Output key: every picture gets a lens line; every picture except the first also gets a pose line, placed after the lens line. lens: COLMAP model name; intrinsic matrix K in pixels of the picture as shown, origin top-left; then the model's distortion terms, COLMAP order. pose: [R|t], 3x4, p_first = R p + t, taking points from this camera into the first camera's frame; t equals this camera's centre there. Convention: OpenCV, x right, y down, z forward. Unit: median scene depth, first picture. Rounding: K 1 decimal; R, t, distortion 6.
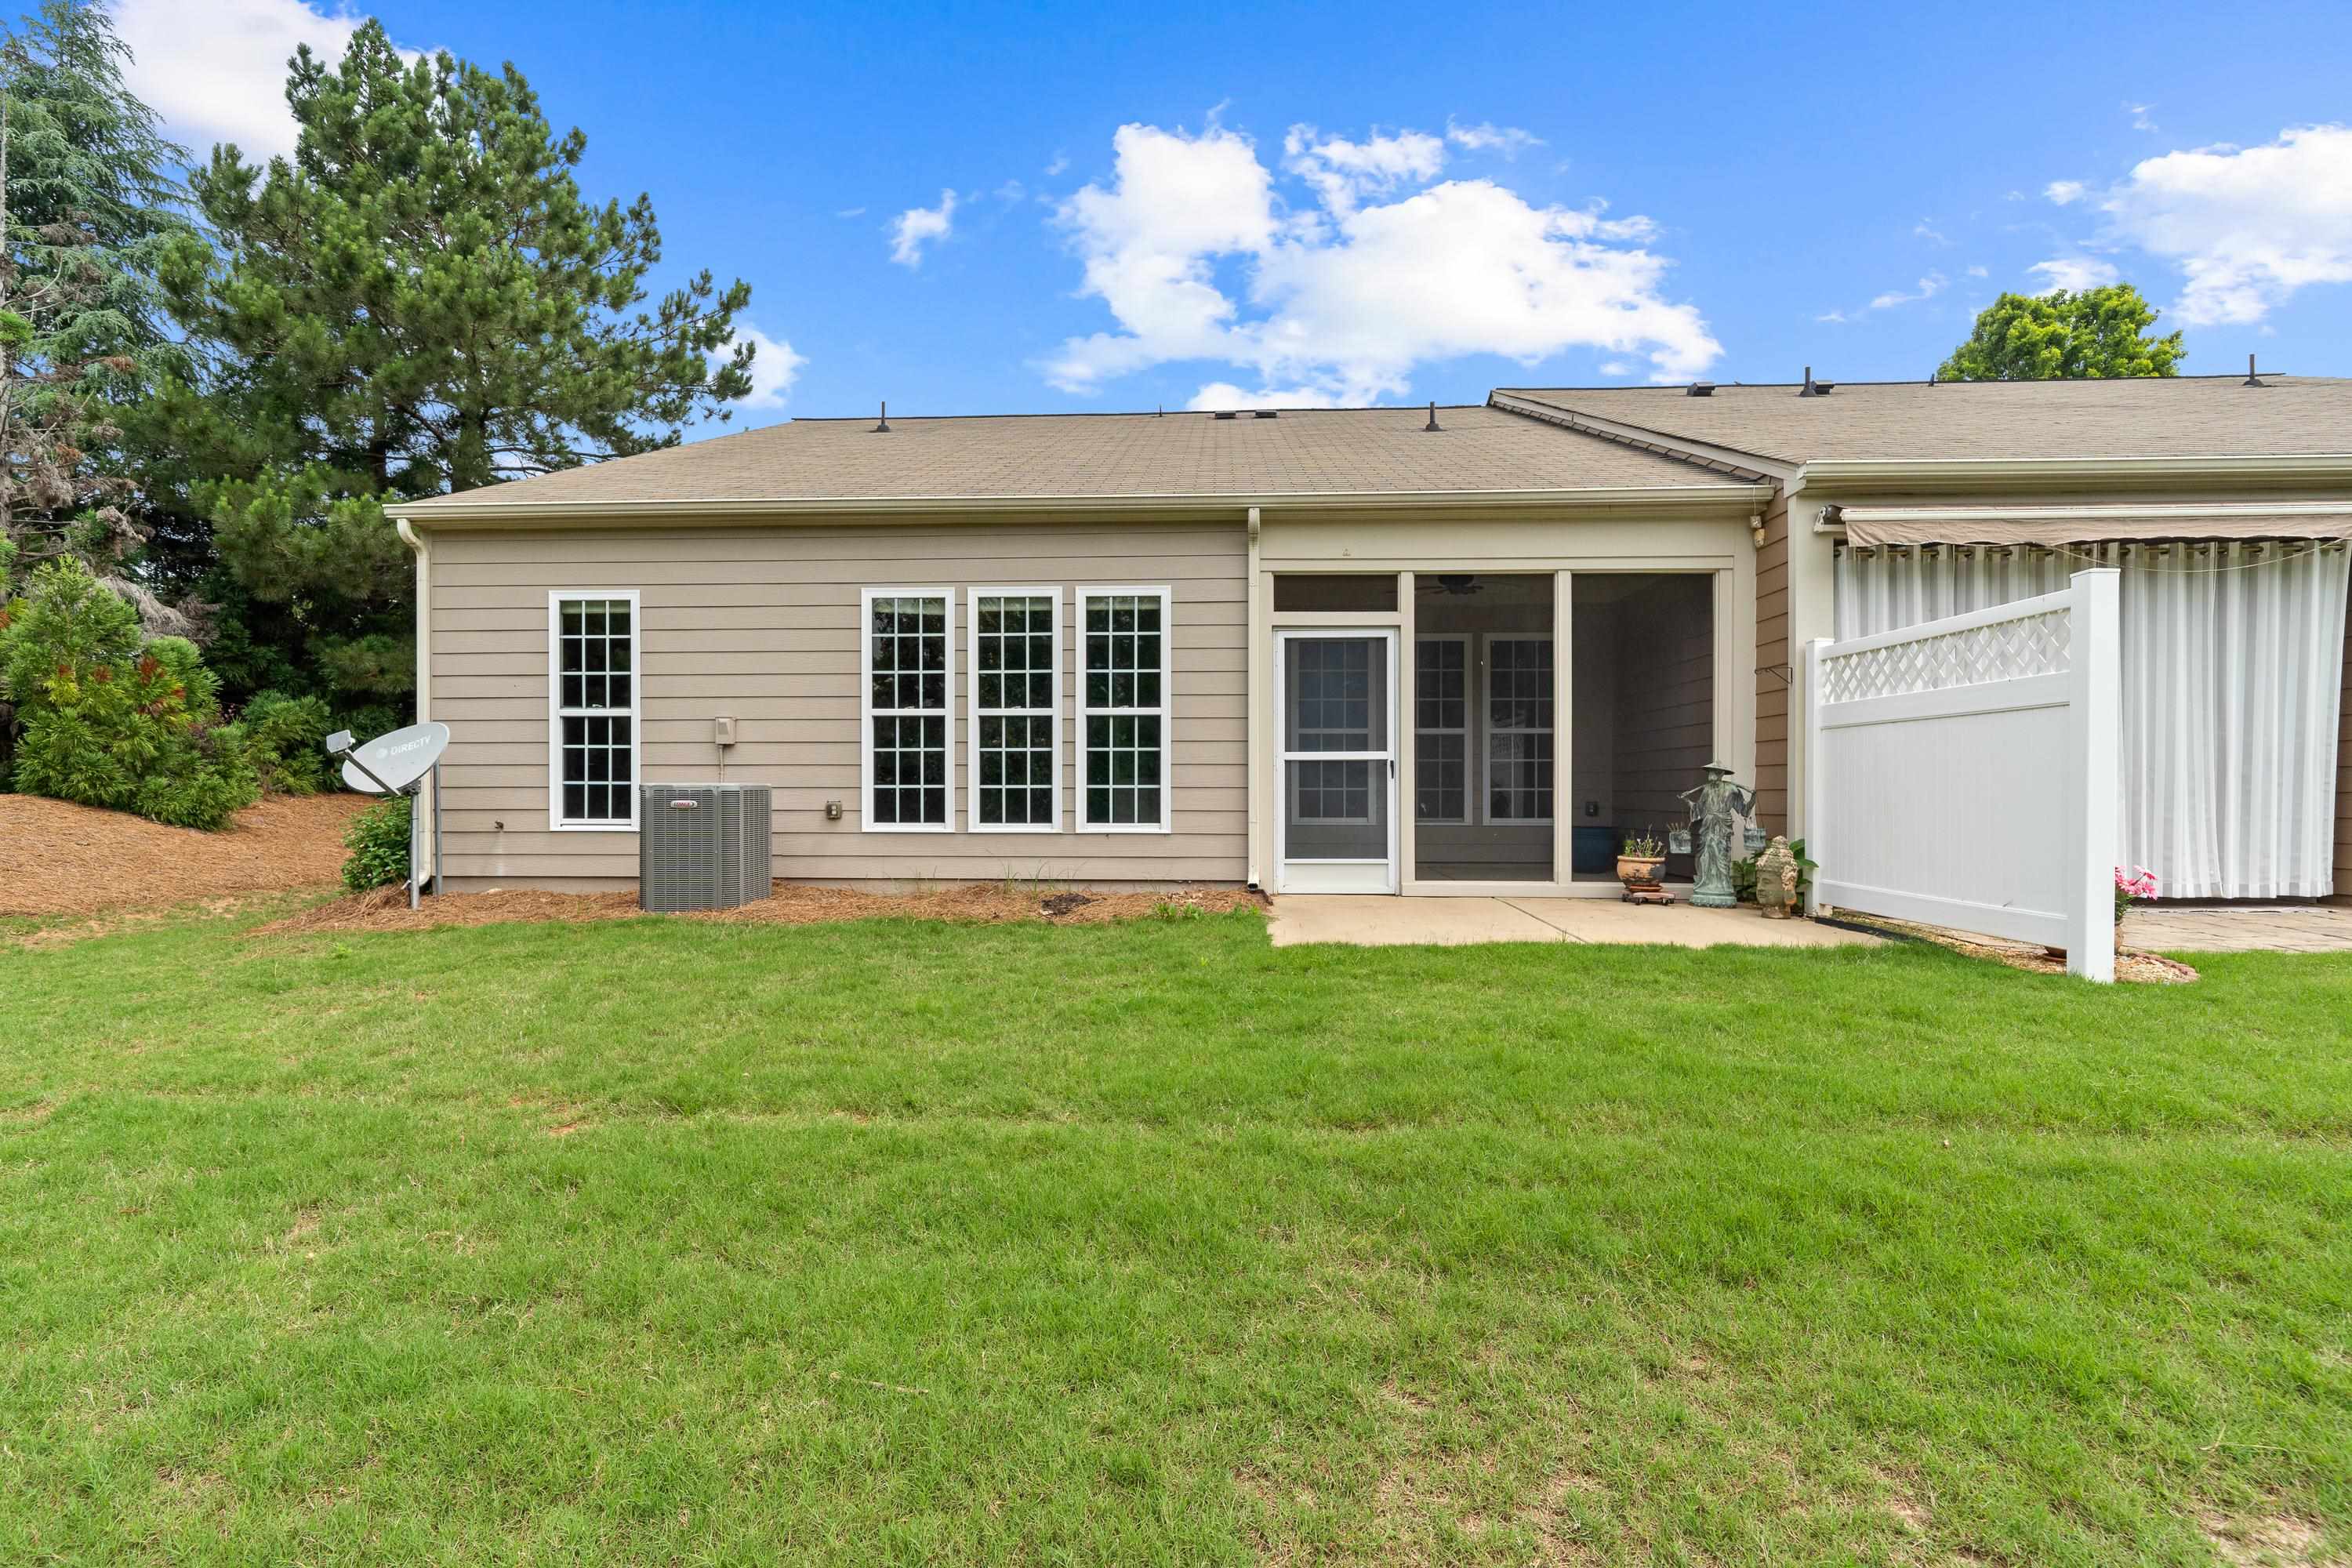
lens RADIAL K [[1125.5, 0, 1200.7], [0, 1125.5, 755.8], [0, 0, 1]] dist [-0.003254, 0.001280]
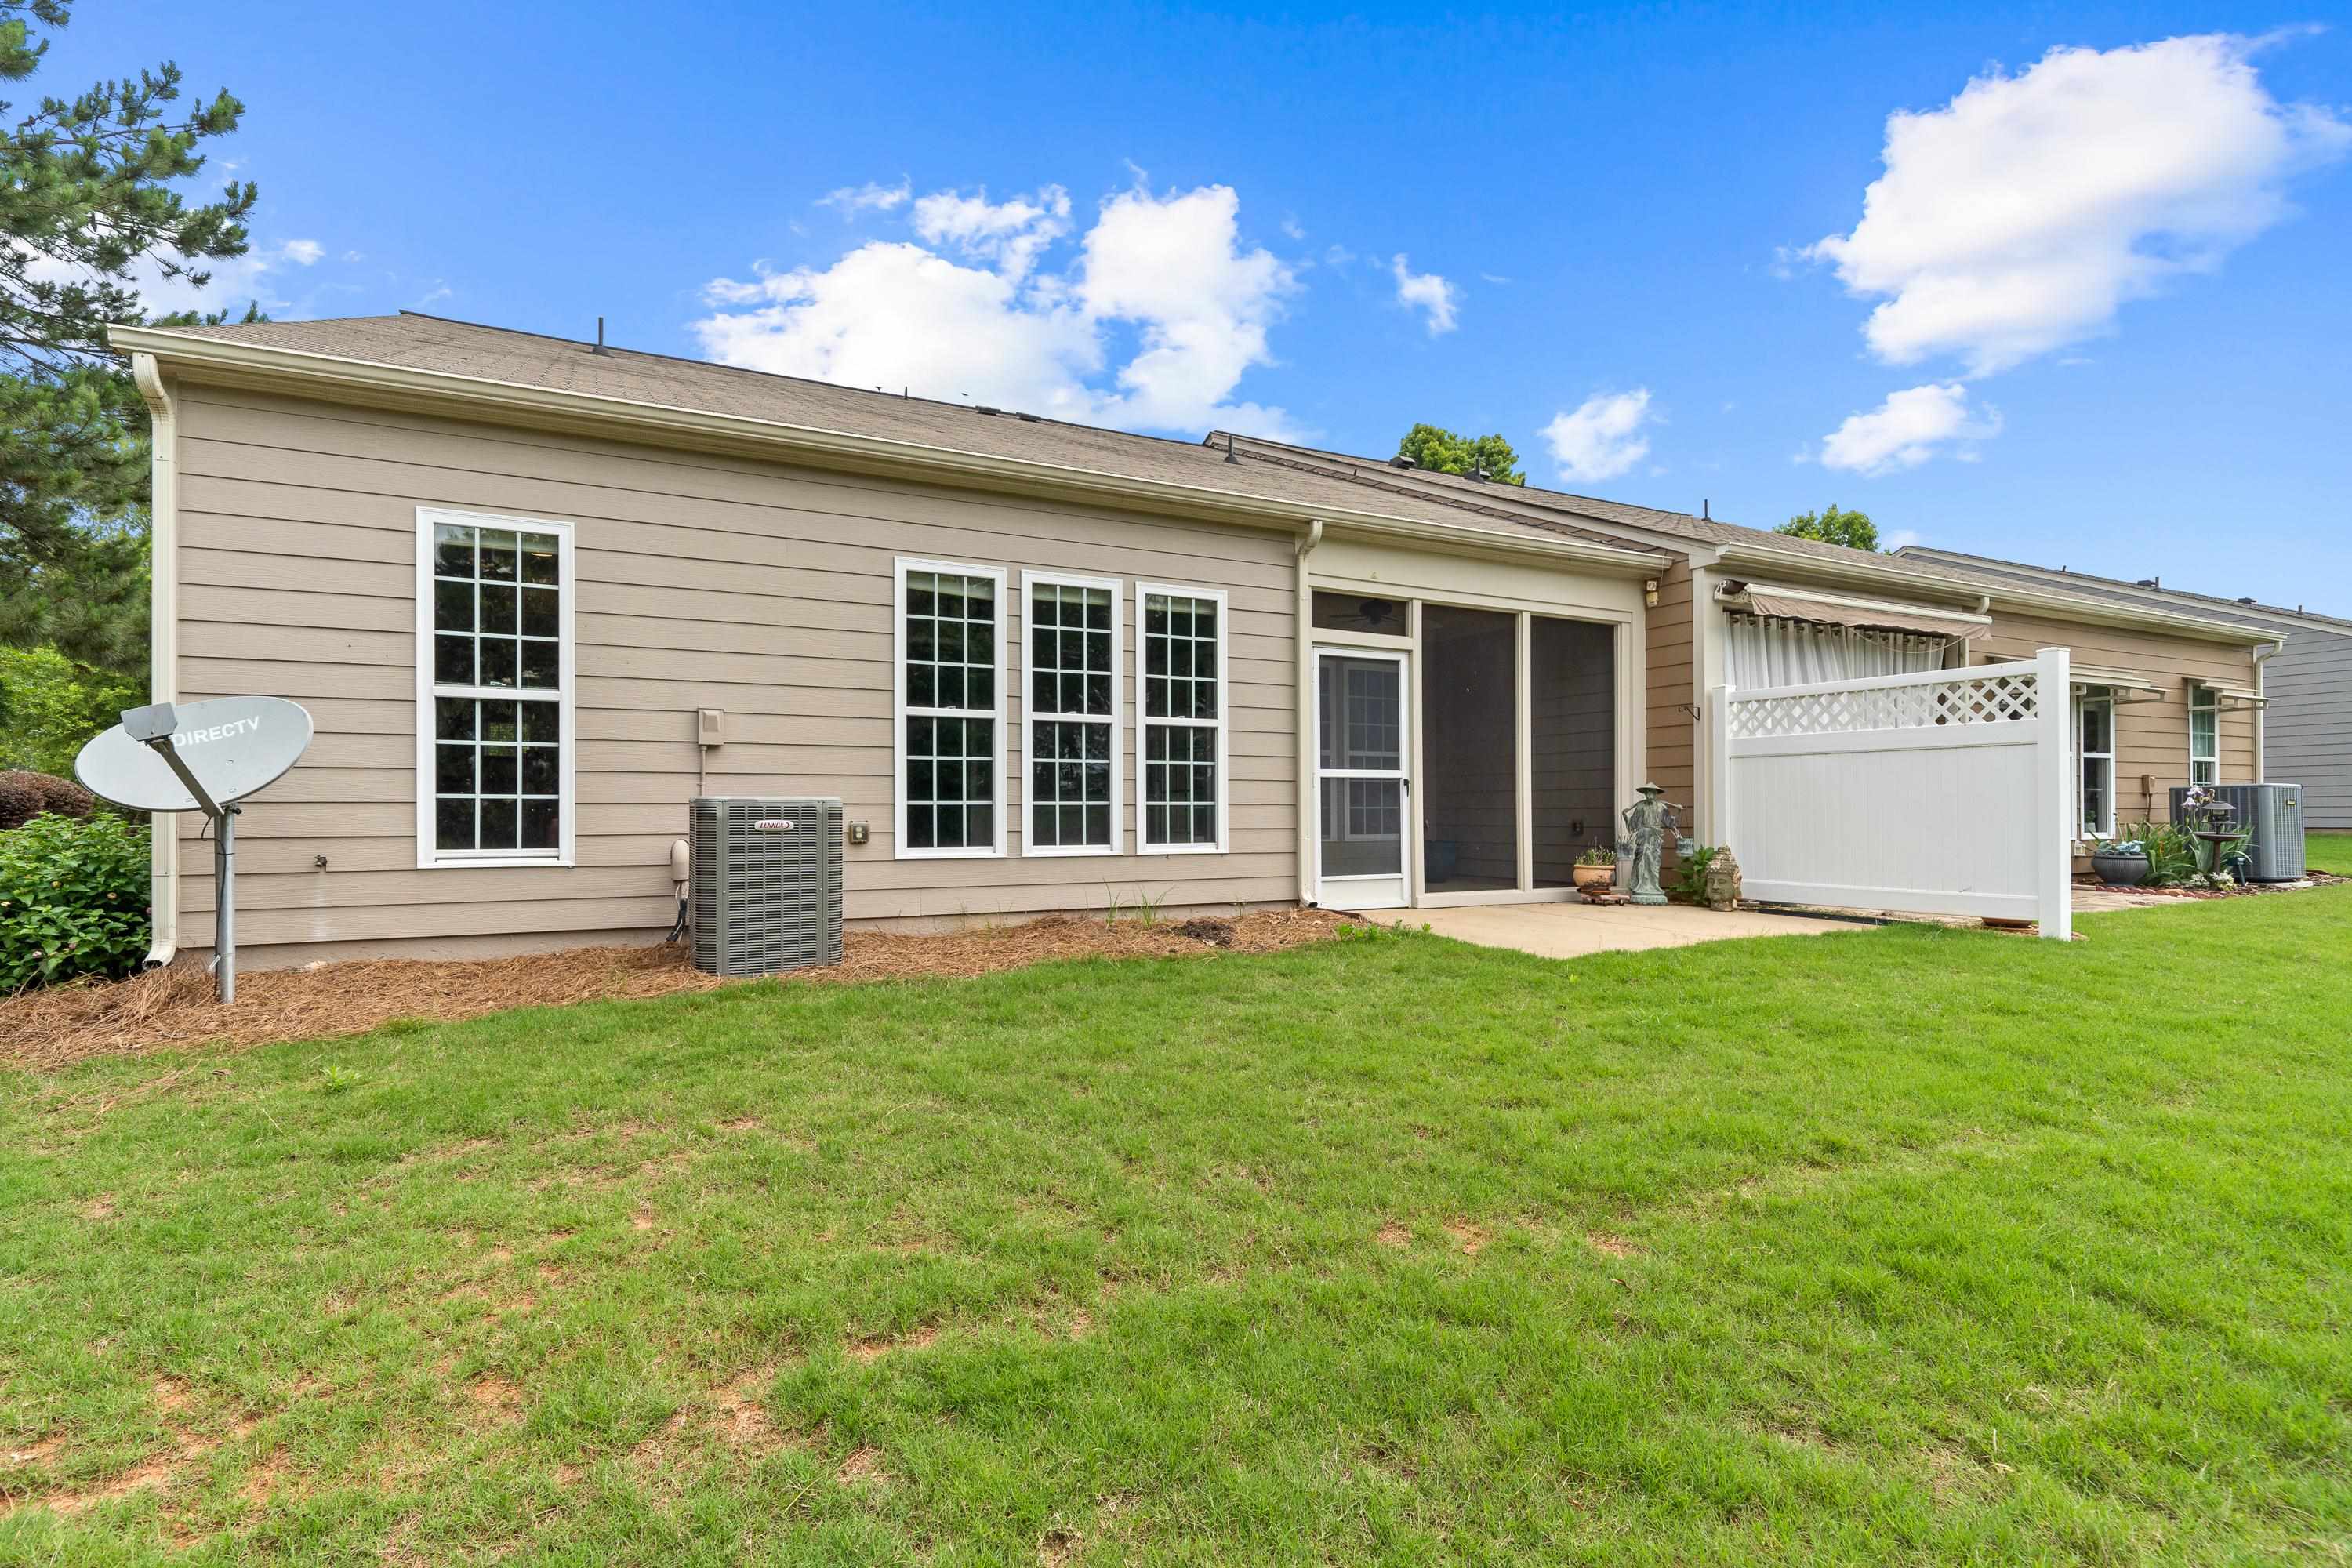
lens RADIAL K [[1125.5, 0, 1085.1], [0, 1125.5, 767.1], [0, 0, 1]] dist [-0.003254, 0.001280]
pose [[0.867030, 0.018415, 0.497915, -0.591650], [-0.014245, 0.999824, -0.012171, 0.010008], [-0.498051, 0.003460, 0.867141, 0.237957]]
